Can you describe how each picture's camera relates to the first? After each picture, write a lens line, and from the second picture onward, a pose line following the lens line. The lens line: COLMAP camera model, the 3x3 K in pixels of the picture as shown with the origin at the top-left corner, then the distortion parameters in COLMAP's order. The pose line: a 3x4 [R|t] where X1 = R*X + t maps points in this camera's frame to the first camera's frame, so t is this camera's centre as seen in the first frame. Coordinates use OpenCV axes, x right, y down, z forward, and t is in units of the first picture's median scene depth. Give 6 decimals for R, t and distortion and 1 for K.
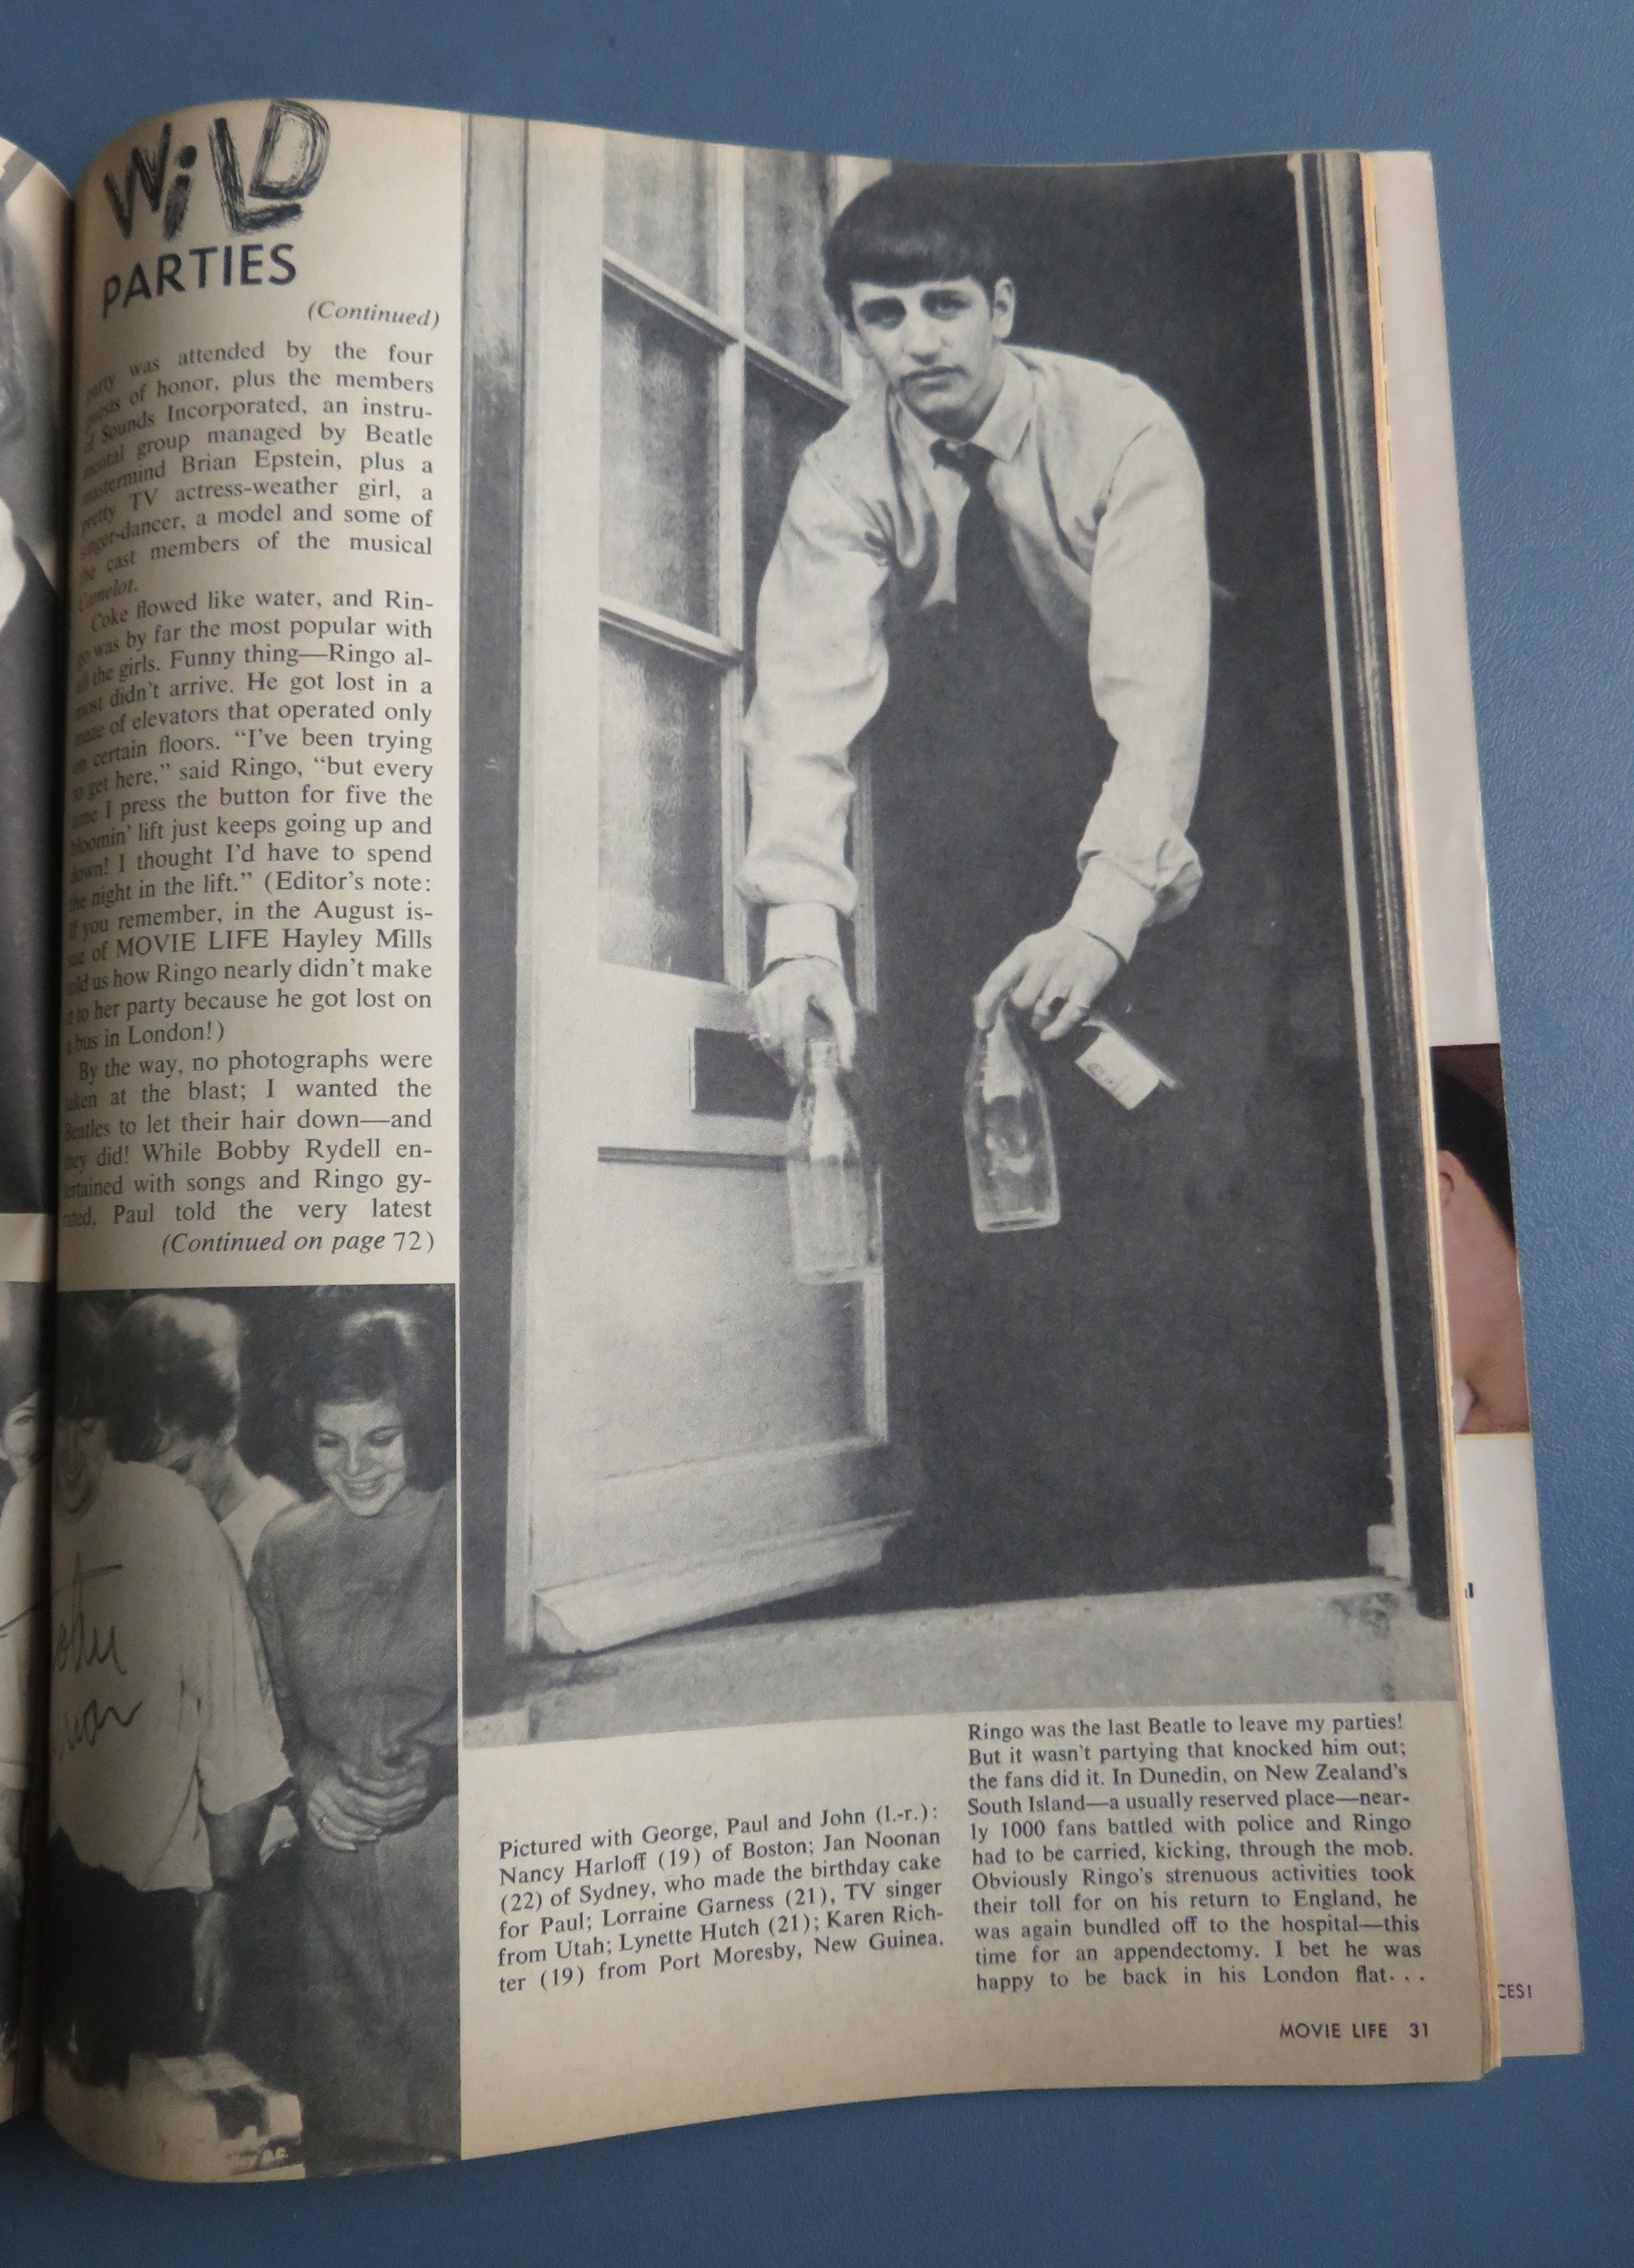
lens RADIAL K [[918.5, 0, 796.5], [0, 918.5, 1114.9], [0, 0, 1]] dist [-0.001739, -0.000317]
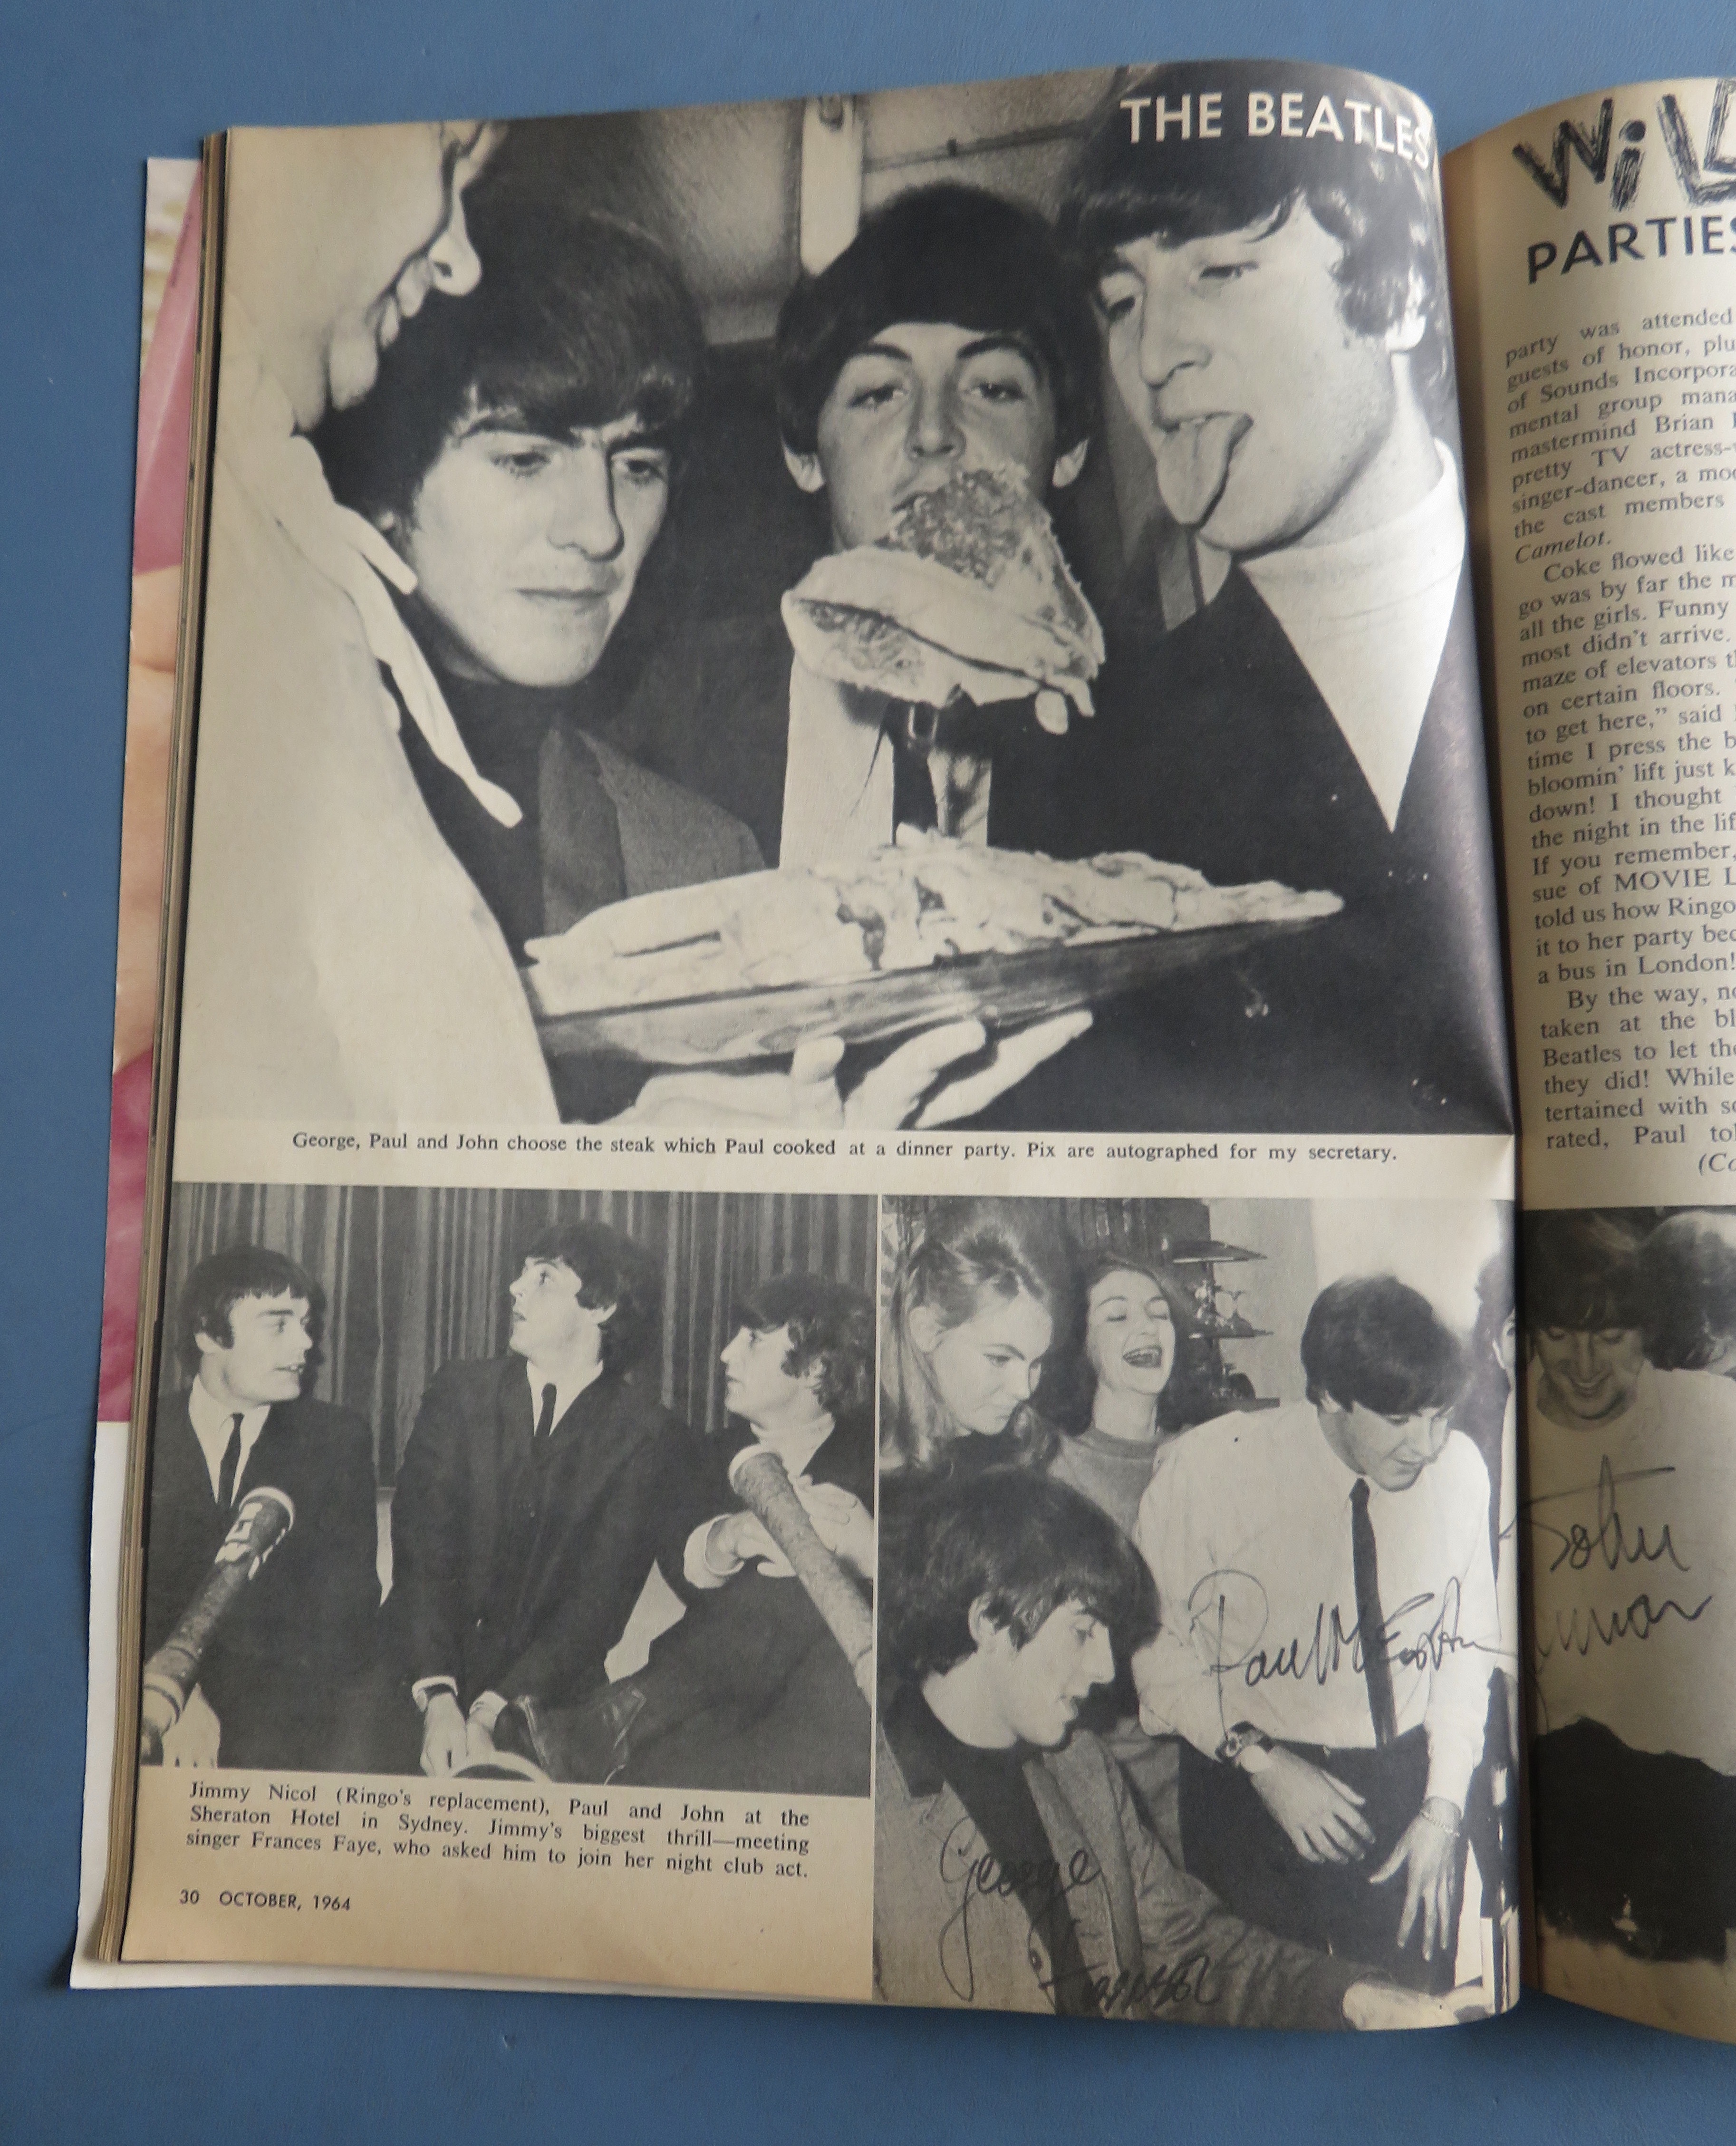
lens RADIAL K [[883.3, 0, 879.4], [0, 883.3, 1083.4], [0, 0, 1]] dist [-0.001534, -0.000186]
pose [[0.999905, 0.011151, 0.008152, -1.586101], [-0.011161, 0.999937, 0.001276, 0.056381], [-0.008137, -0.001367, 0.999966, -0.004153]]
